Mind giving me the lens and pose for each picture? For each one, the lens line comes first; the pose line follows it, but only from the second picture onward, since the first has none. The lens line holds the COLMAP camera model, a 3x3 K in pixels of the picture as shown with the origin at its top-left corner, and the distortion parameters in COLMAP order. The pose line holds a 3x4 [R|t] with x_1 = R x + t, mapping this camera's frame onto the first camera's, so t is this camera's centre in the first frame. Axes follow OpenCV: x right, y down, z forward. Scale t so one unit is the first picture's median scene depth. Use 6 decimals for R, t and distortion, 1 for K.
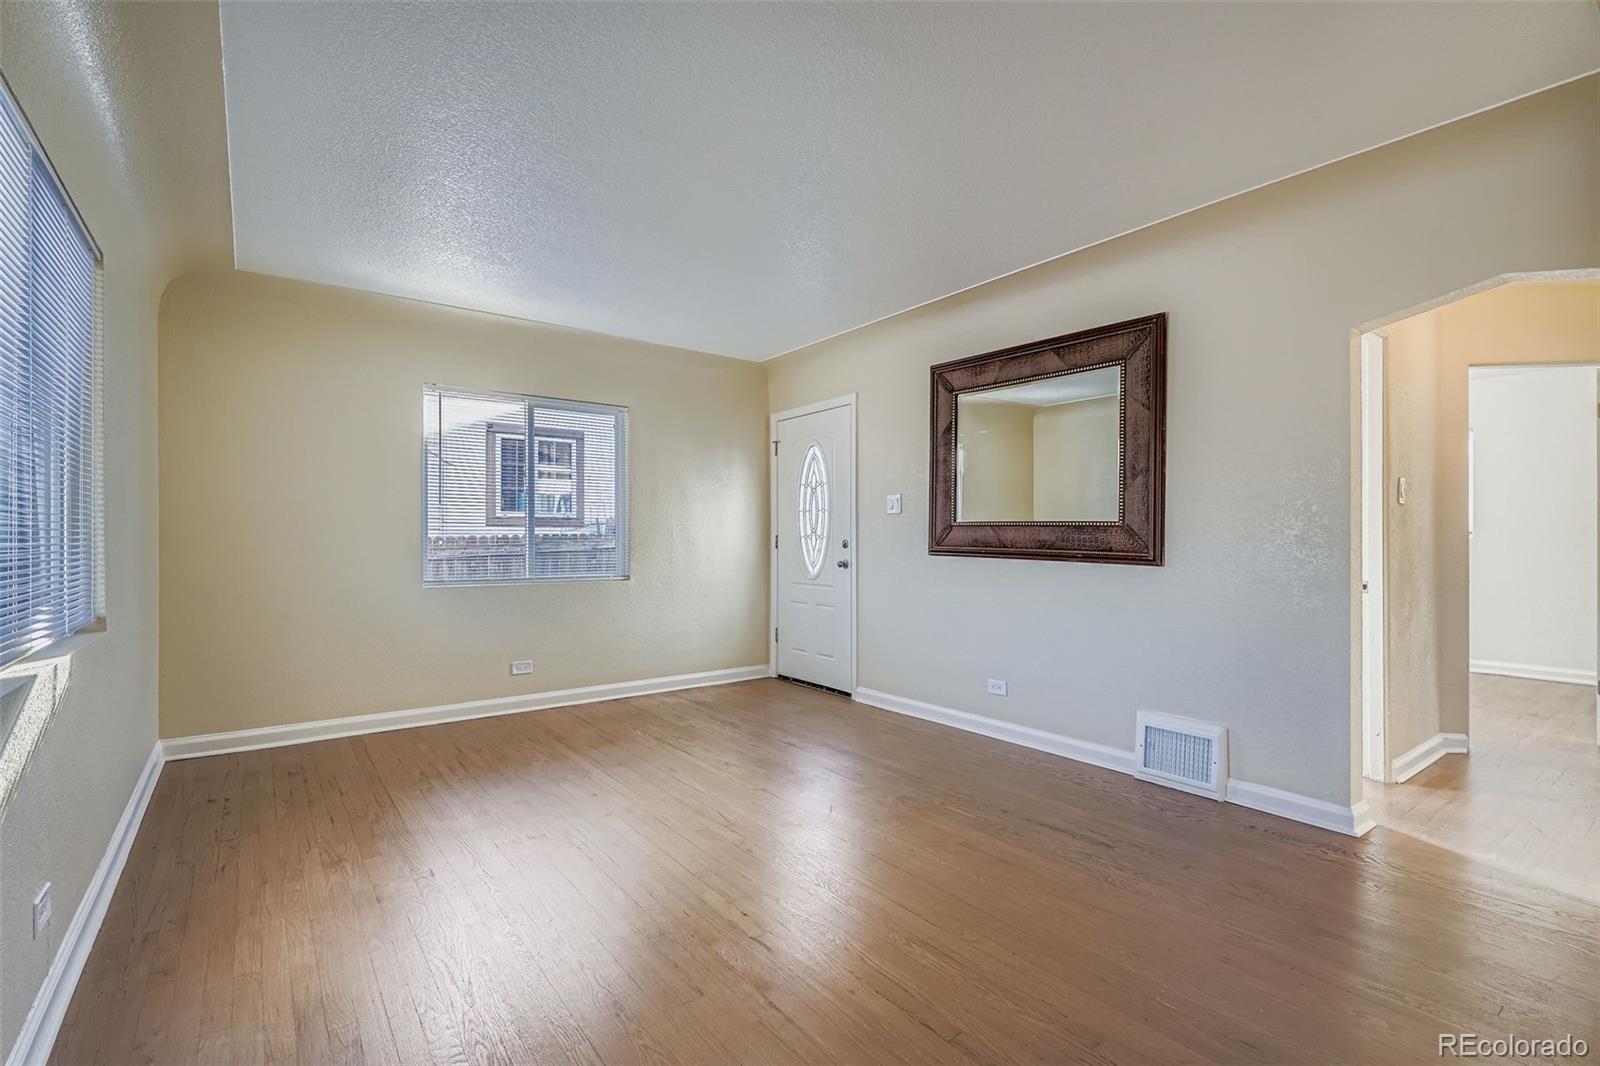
lens RADIAL K [[730.4, 0, 791.6], [0, 730.4, 534.5], [0, 0, 1]] dist [0.009673, -0.006608]
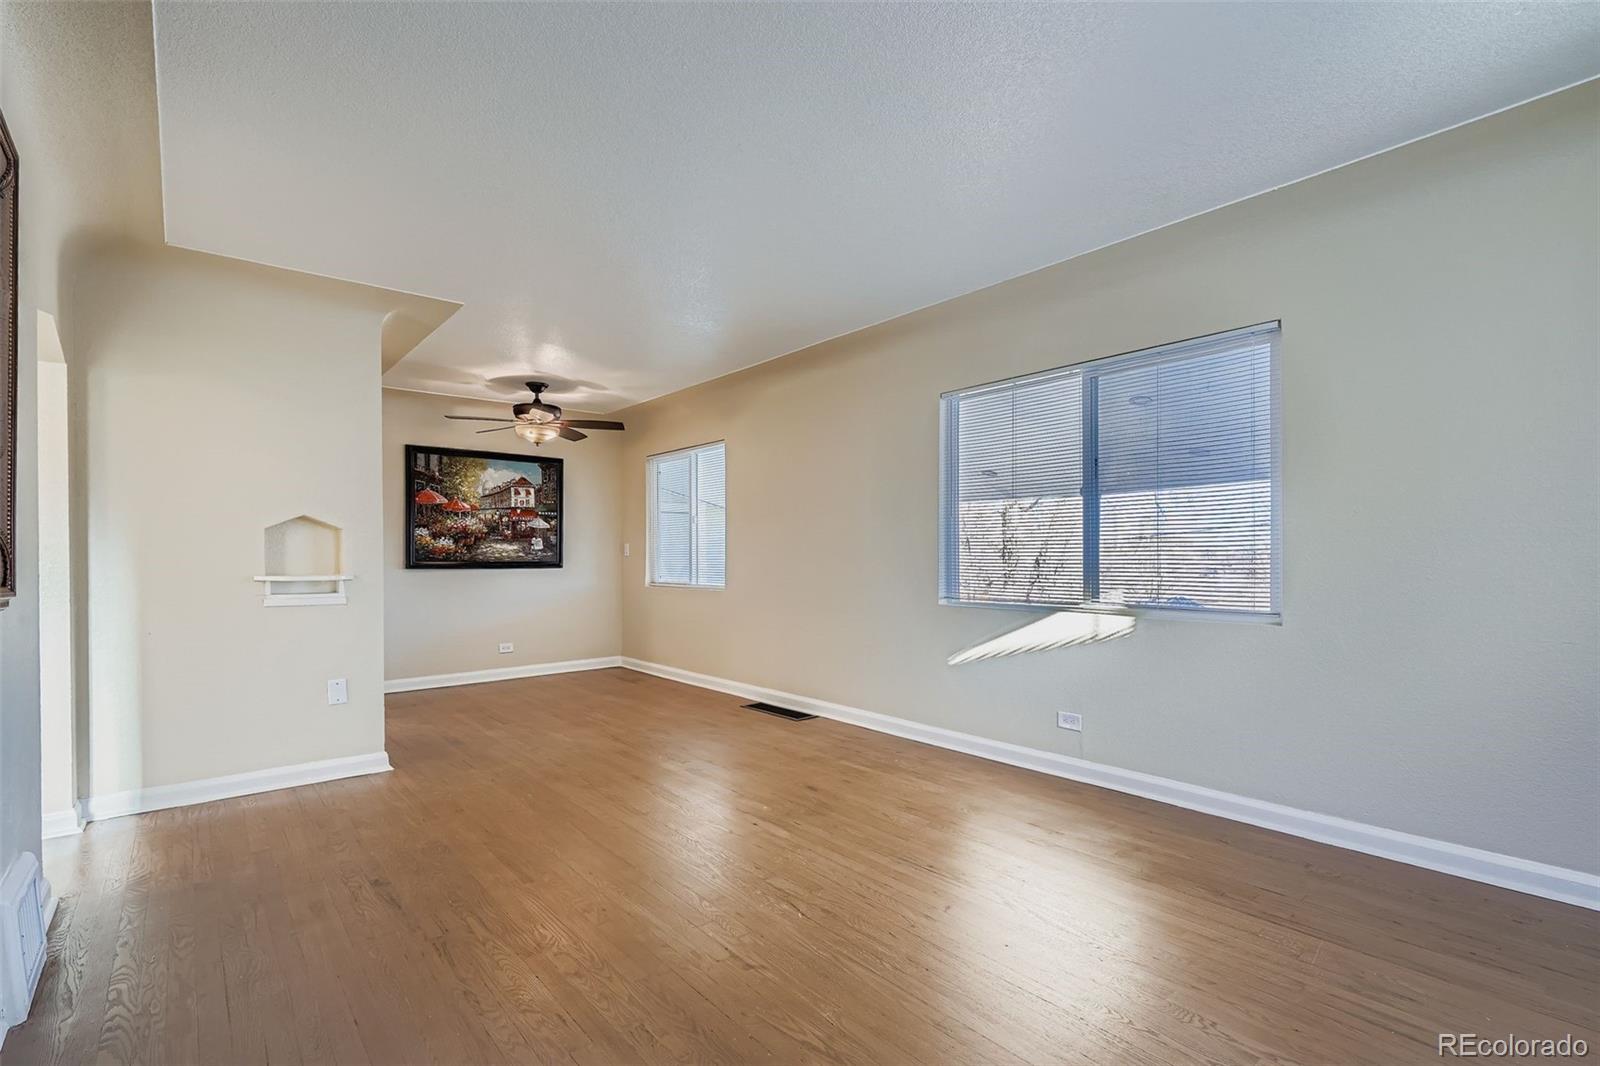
lens RADIAL K [[730.4, 0, 801.0], [0, 730.4, 559.0], [0, 0, 1]] dist [0.009673, -0.006608]
pose [[-0.998302, 0.009020, -0.057540, -0.042353], [0.009019, 0.999959, 0.000269, 0.008988], [0.057540, -0.000251, -0.998343, 1.350072]]
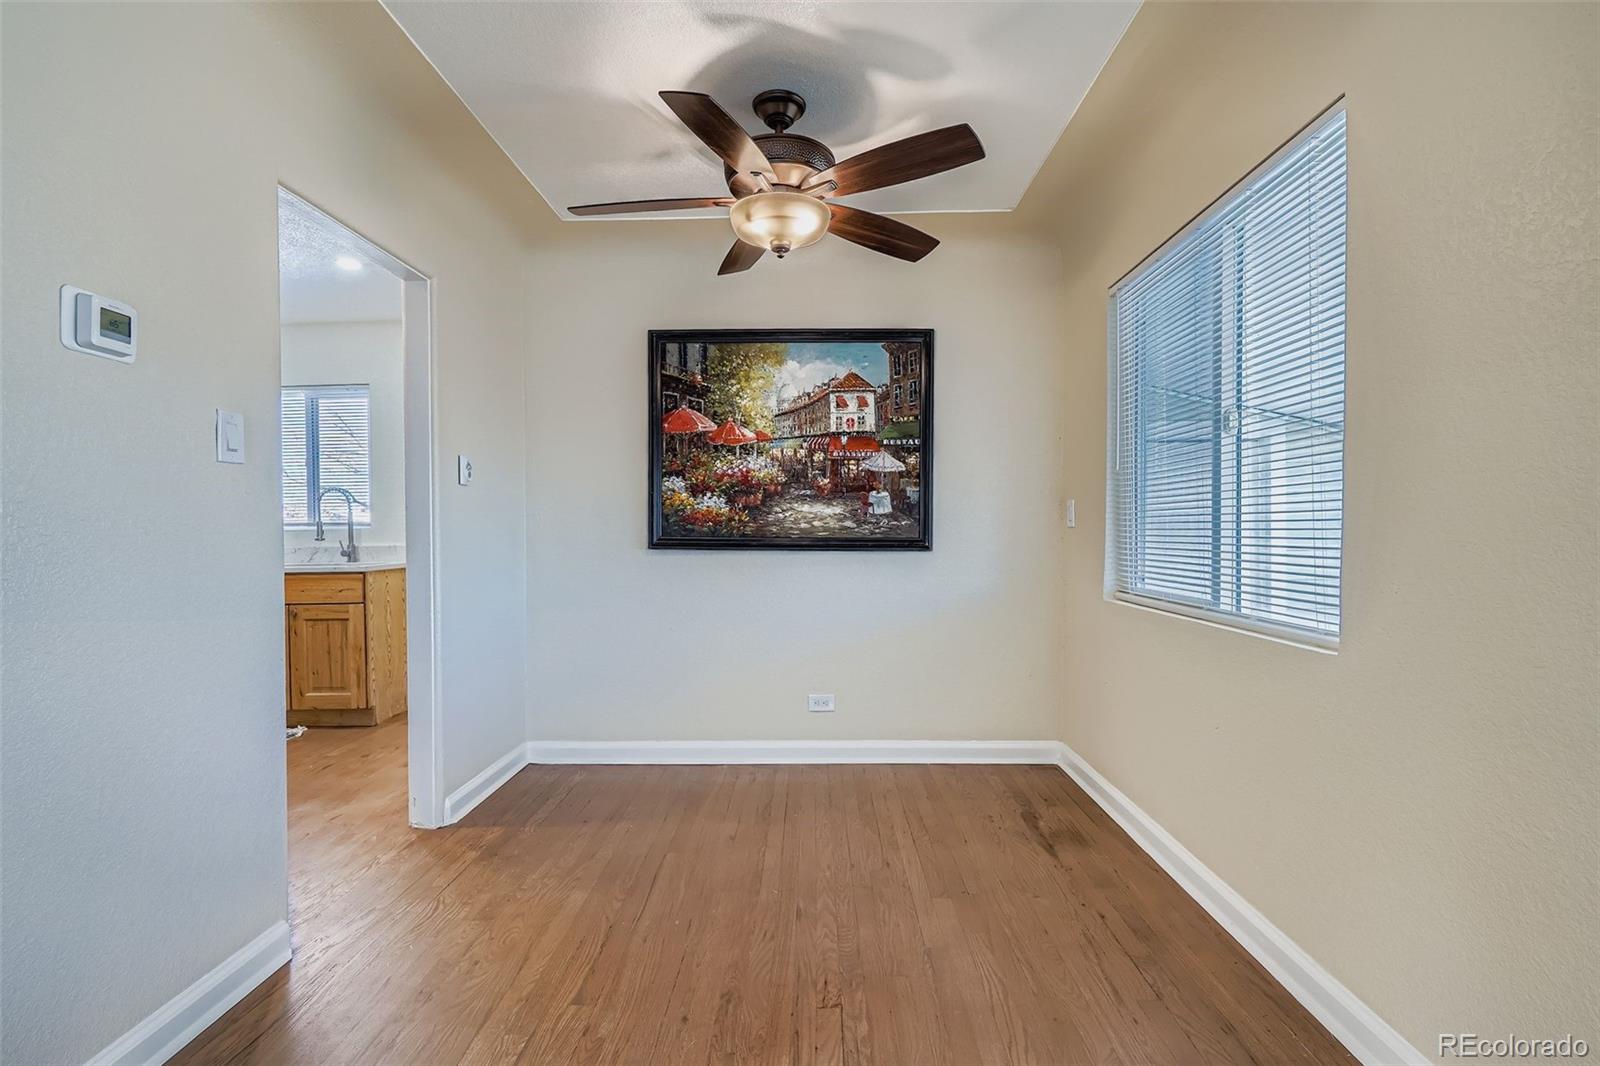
lens RADIAL K [[730.4, 0, 804.7], [0, 730.4, 540.2], [0, 0, 1]] dist [0.009673, -0.006608]
pose [[-0.792674, -0.000229, 0.609646, 0.019223], [0.004529, 0.999970, 0.006264, 0.006850], [-0.609629, 0.007726, -0.792649, 0.307419]]
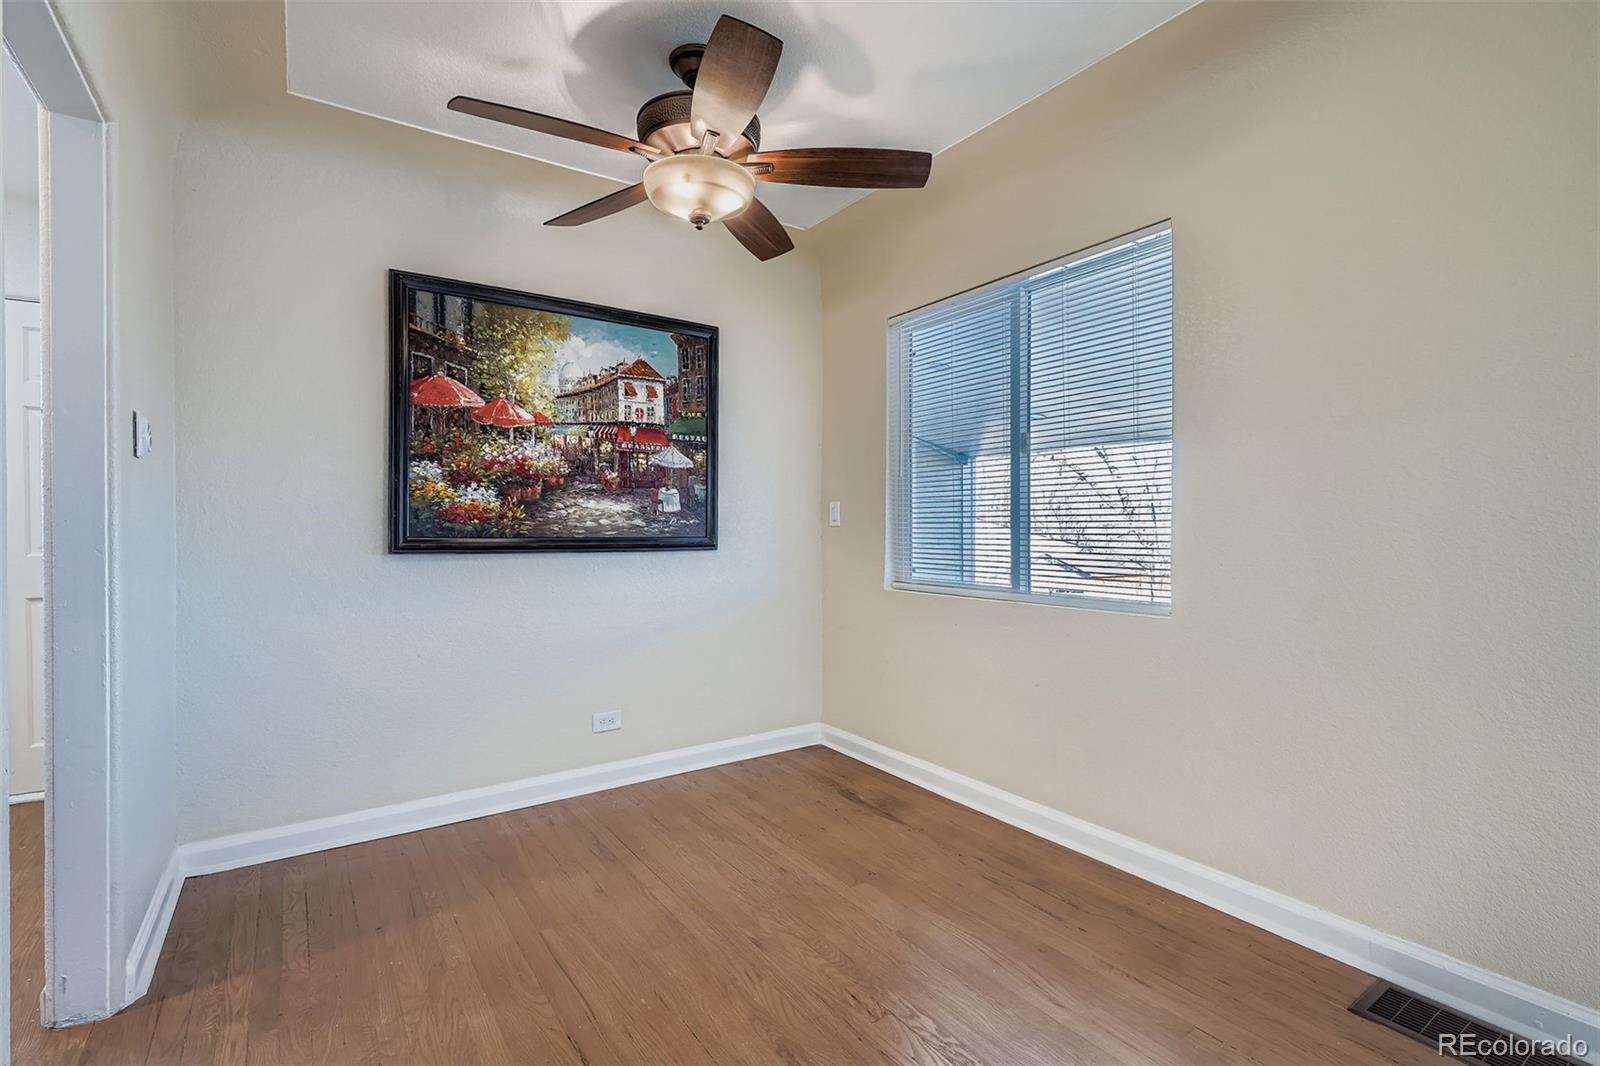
lens RADIAL K [[730.4, 0, 803.0], [0, 730.4, 530.3], [0, 0, 1]] dist [0.009673, -0.006608]
pose [[-0.999237, 0.008419, 0.038135, 0.307179], [0.008343, 0.999963, -0.002147, 0.005160], [-0.038151, -0.001827, -0.999270, 0.384941]]
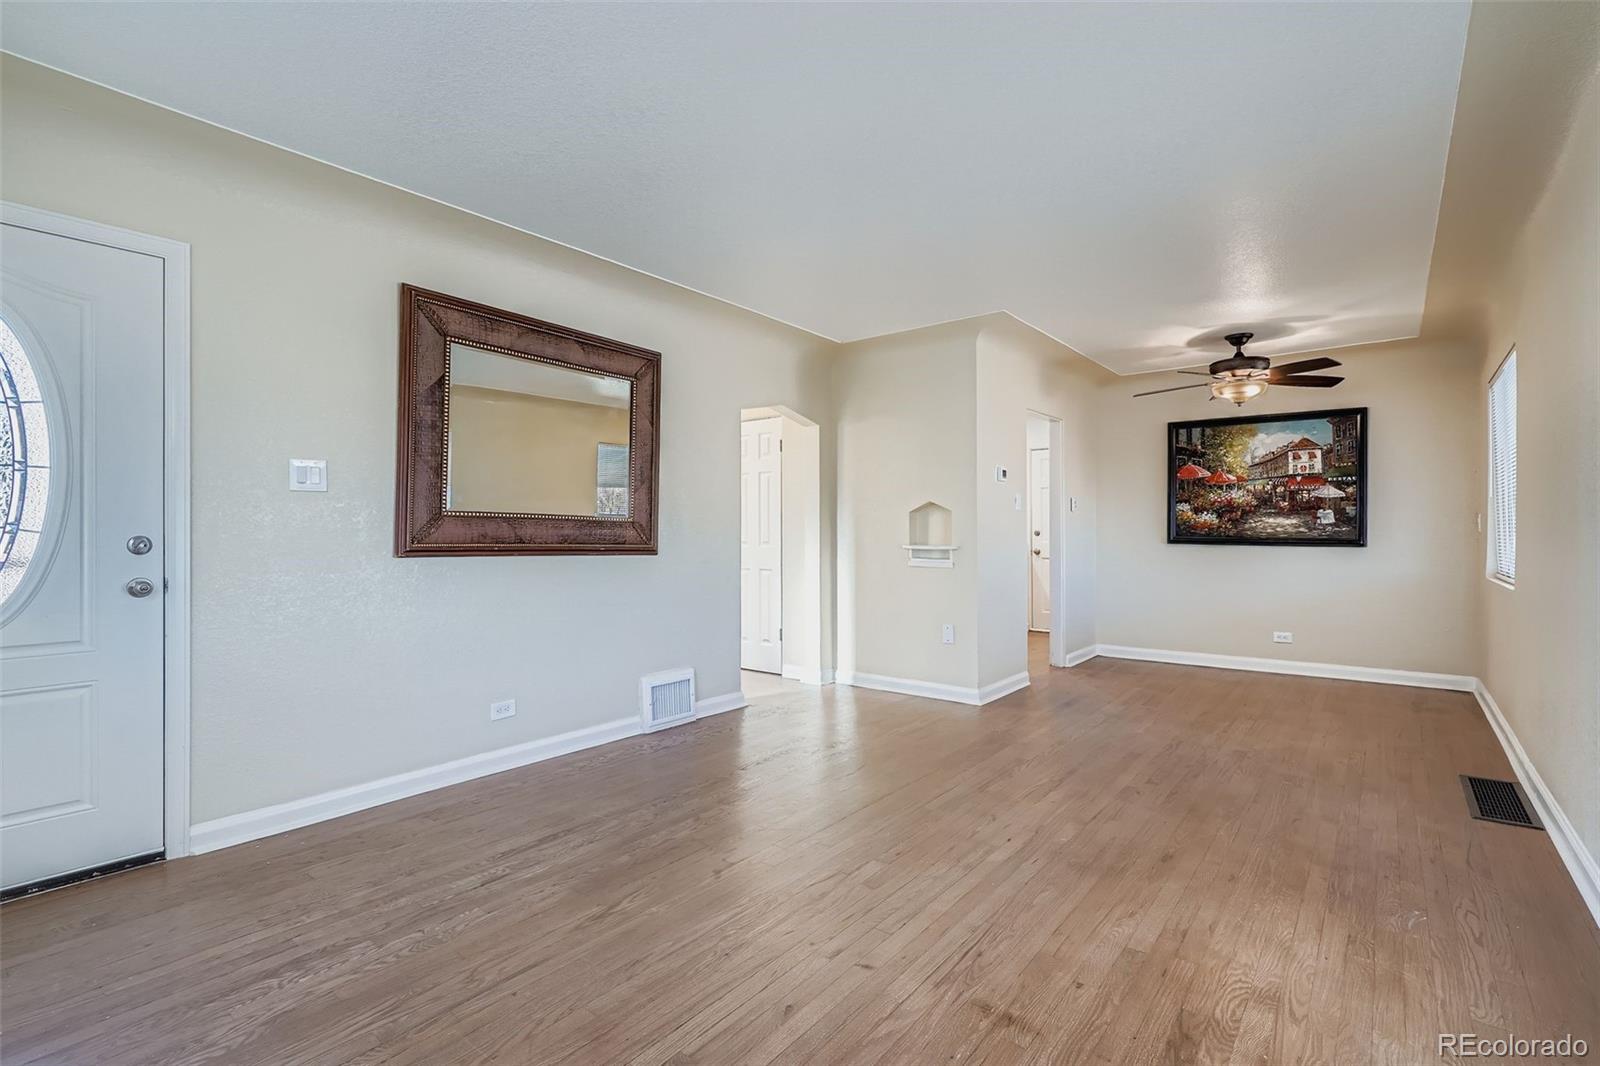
lens RADIAL K [[730.4, 0, 797.5], [0, 730.4, 529.0], [0, 0, 1]] dist [0.009673, -0.006608]
pose [[-0.256653, 0.007410, 0.966475, -0.652080], [-0.003093, 0.999959, -0.008488, 0.007031], [-0.966499, -0.005167, -0.256620, 0.934216]]
